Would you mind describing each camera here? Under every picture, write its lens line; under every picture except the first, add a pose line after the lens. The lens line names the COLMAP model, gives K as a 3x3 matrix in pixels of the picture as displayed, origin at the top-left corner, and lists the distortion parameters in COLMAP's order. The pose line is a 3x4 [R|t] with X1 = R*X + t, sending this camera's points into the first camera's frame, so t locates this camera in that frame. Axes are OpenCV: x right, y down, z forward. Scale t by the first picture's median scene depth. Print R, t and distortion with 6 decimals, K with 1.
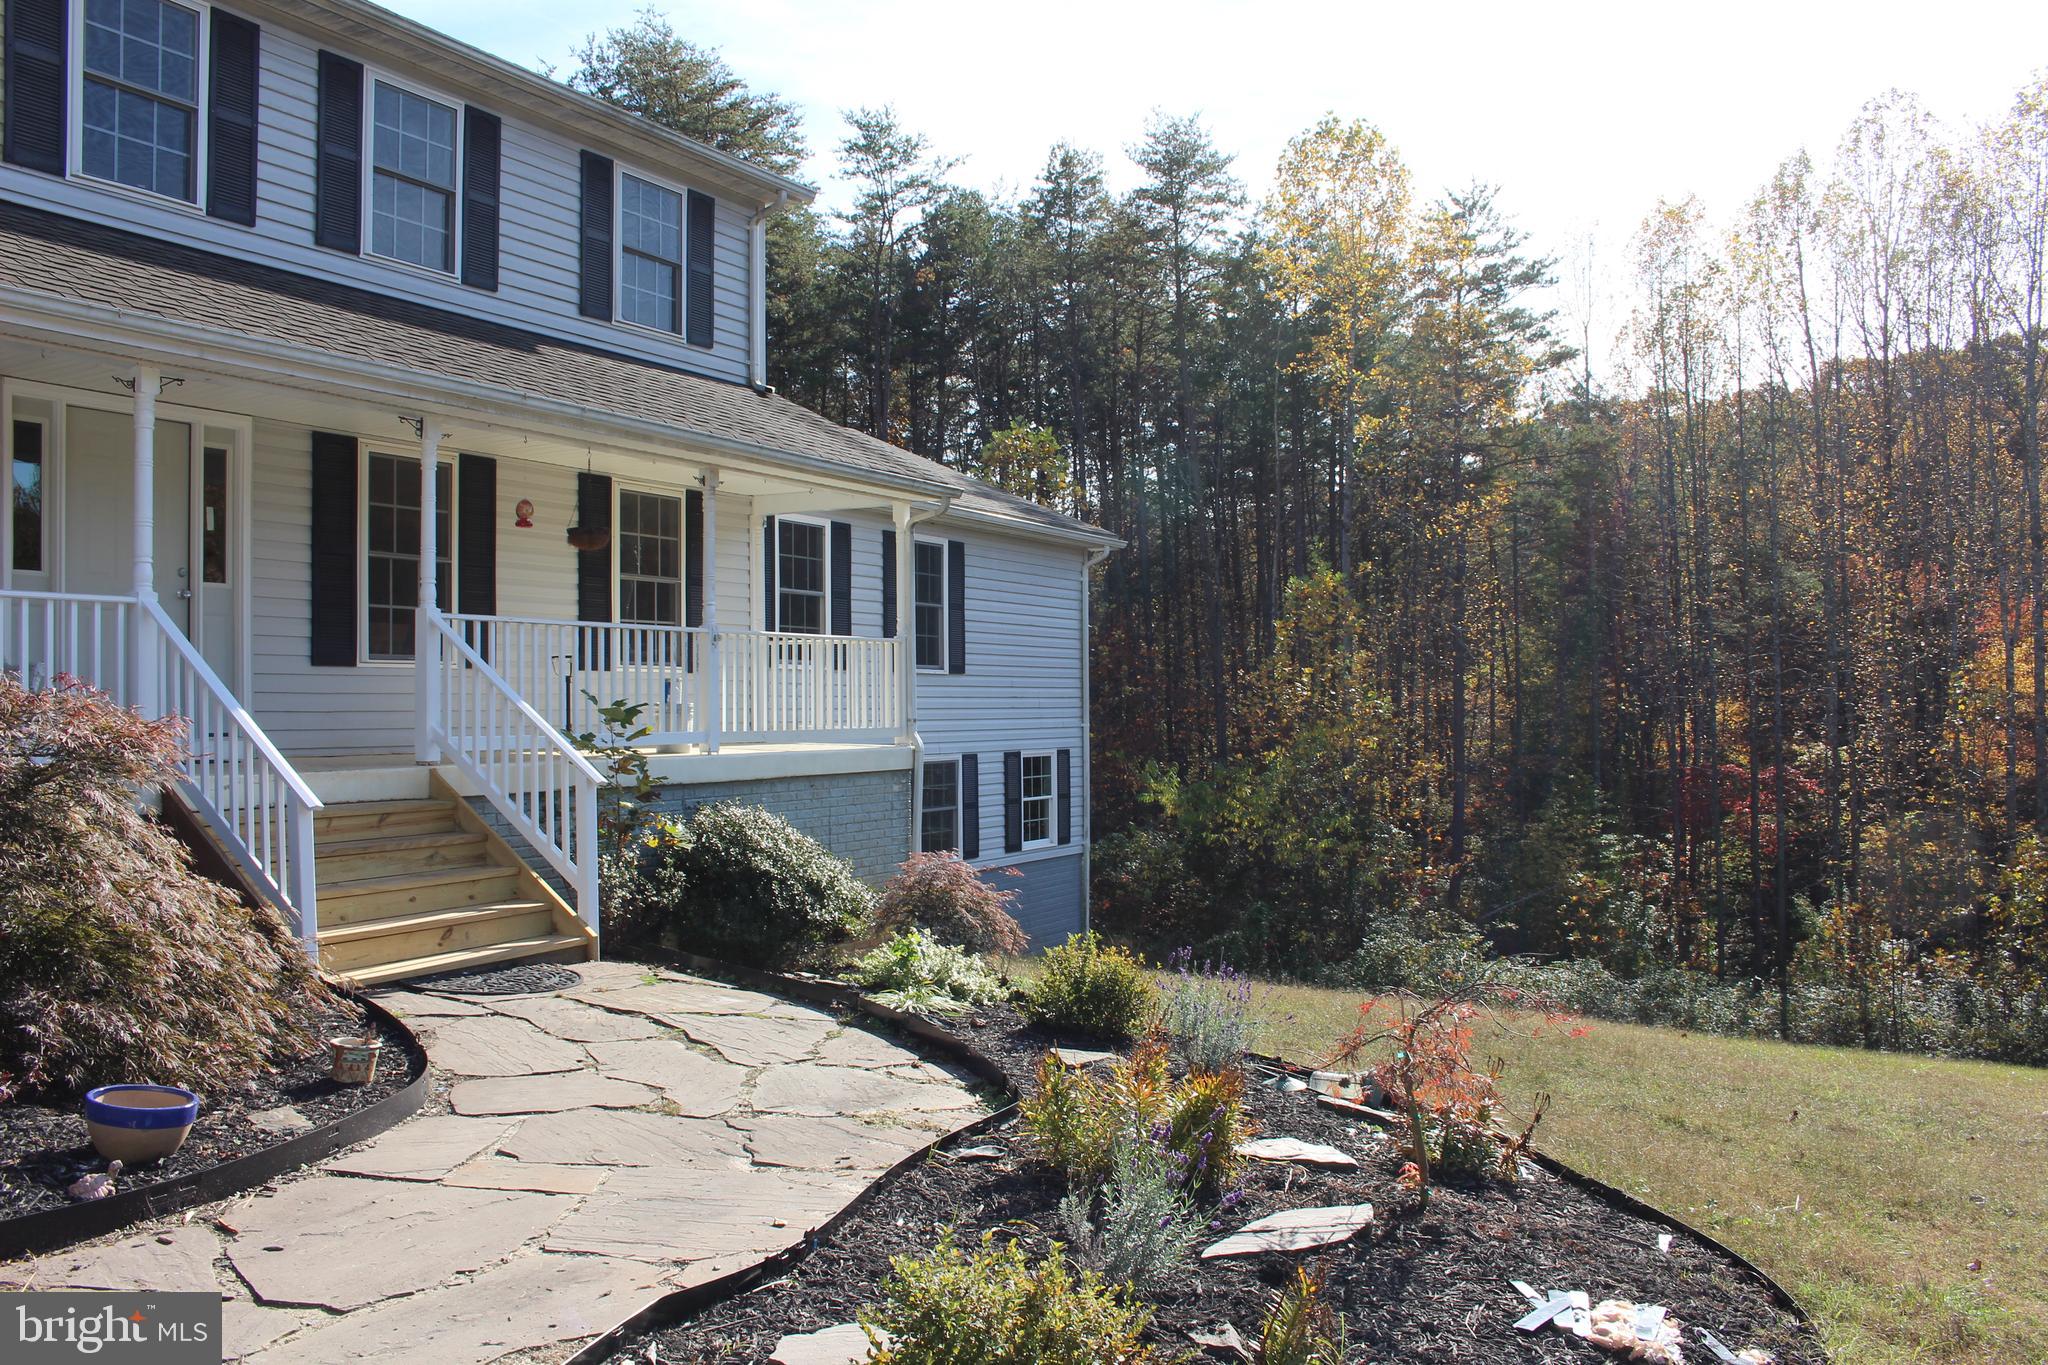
lens RADIAL K [[1708.7, 0, 1024.0], [0, 1708.7, 682.5], [0, 0, 1]] dist [-0.149699, 0.121779]
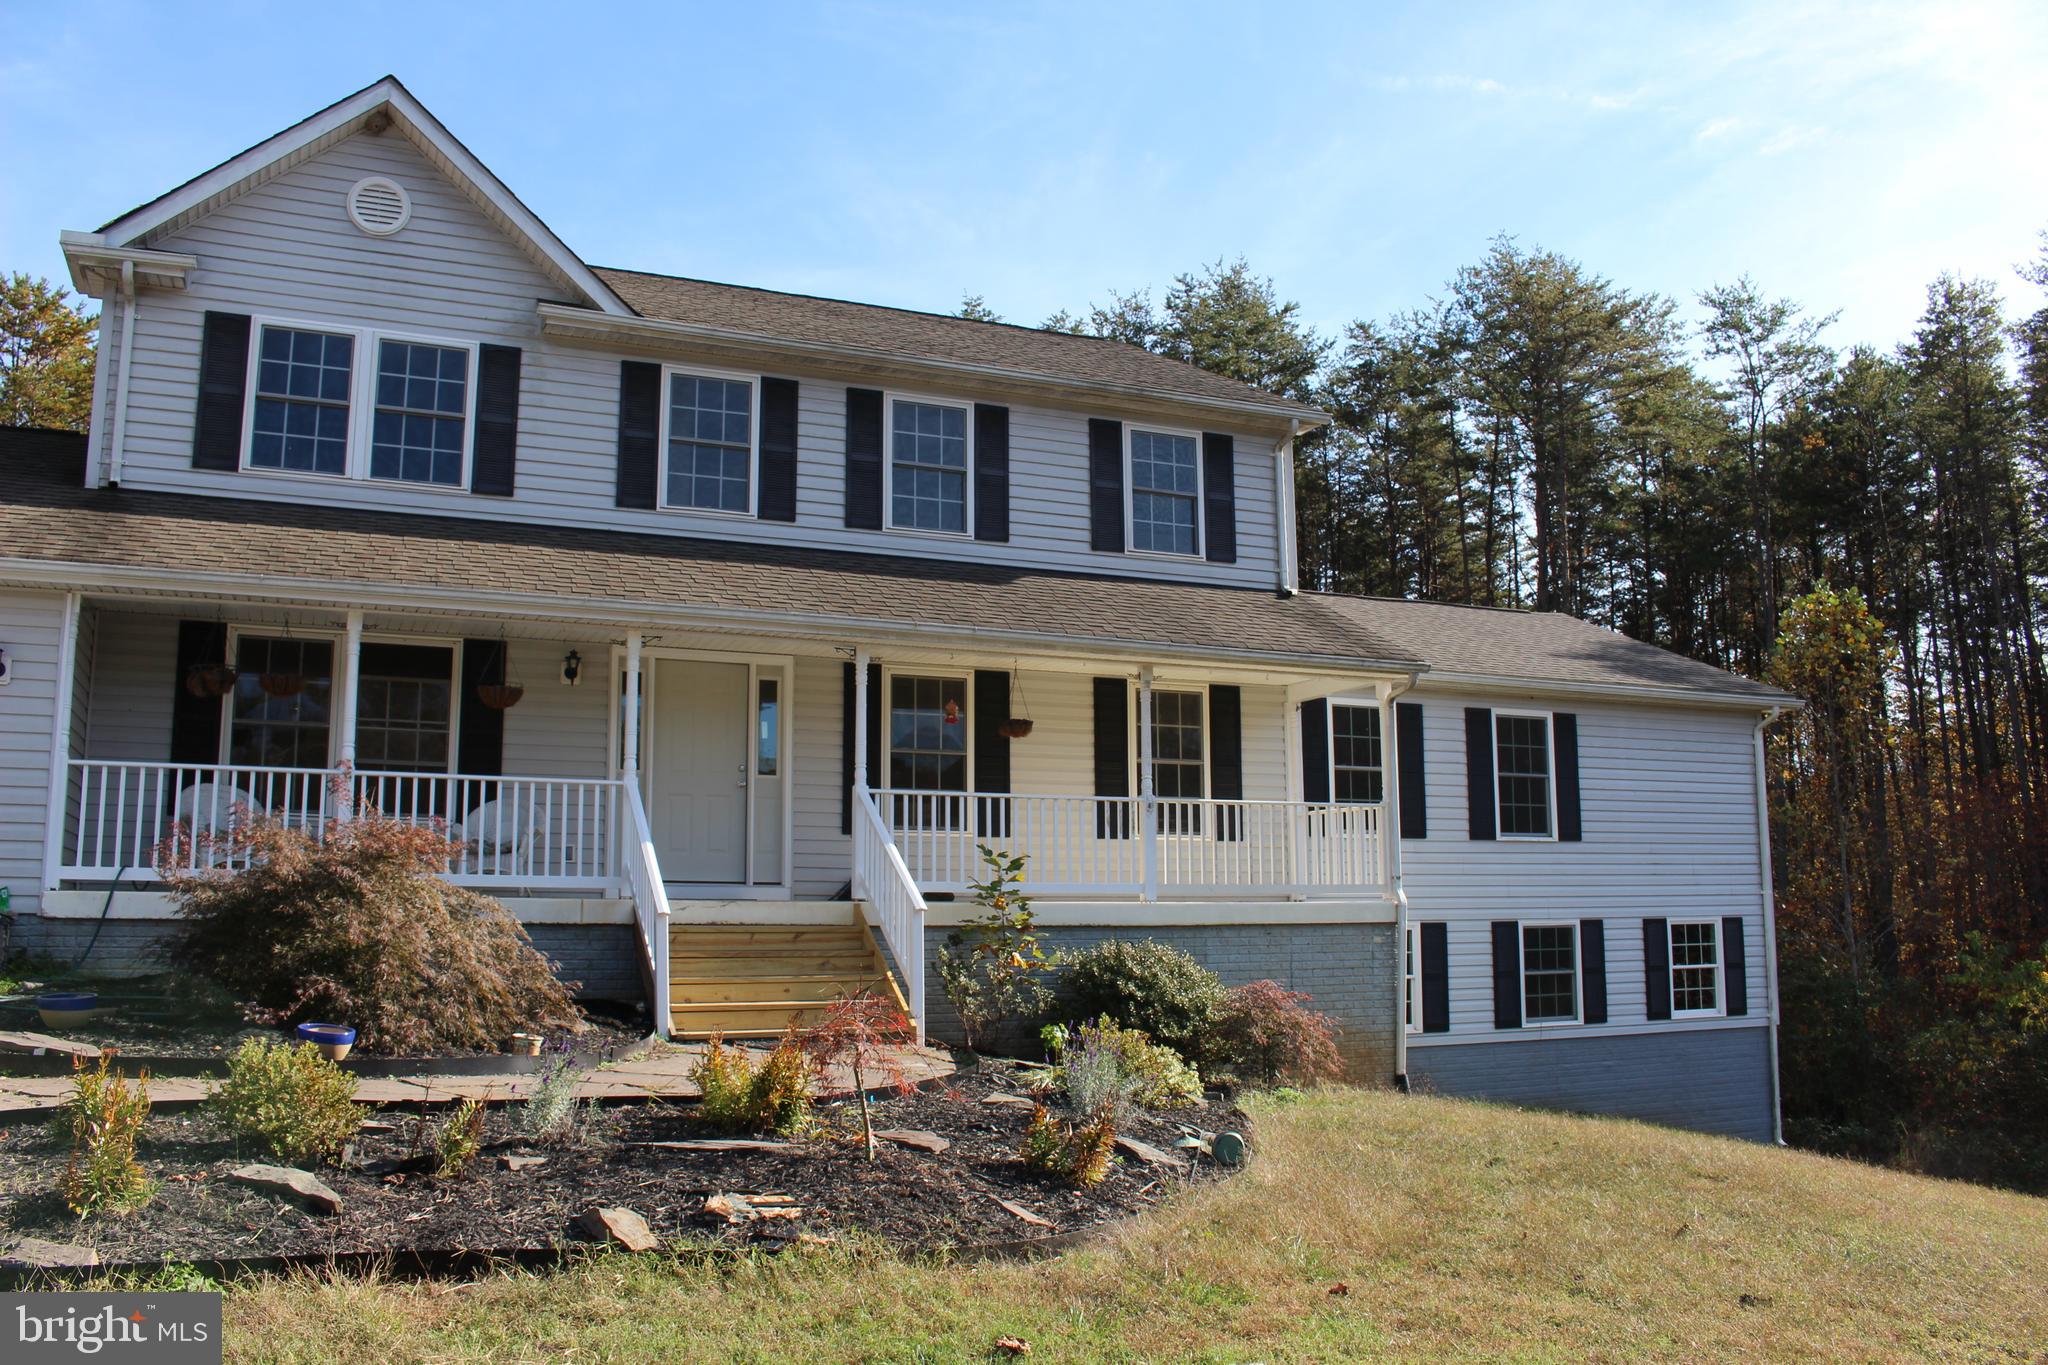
lens RADIAL K [[1708.7, 0, 1024.0], [0, 1708.7, 682.5], [0, 0, 1]] dist [-0.149699, 0.121779]
pose [[0.800058, -0.080329, -0.594520, 0.392853], [0.006977, 0.992174, -0.124670, 0.031177], [0.599882, 0.095595, 0.794357, -0.017720]]
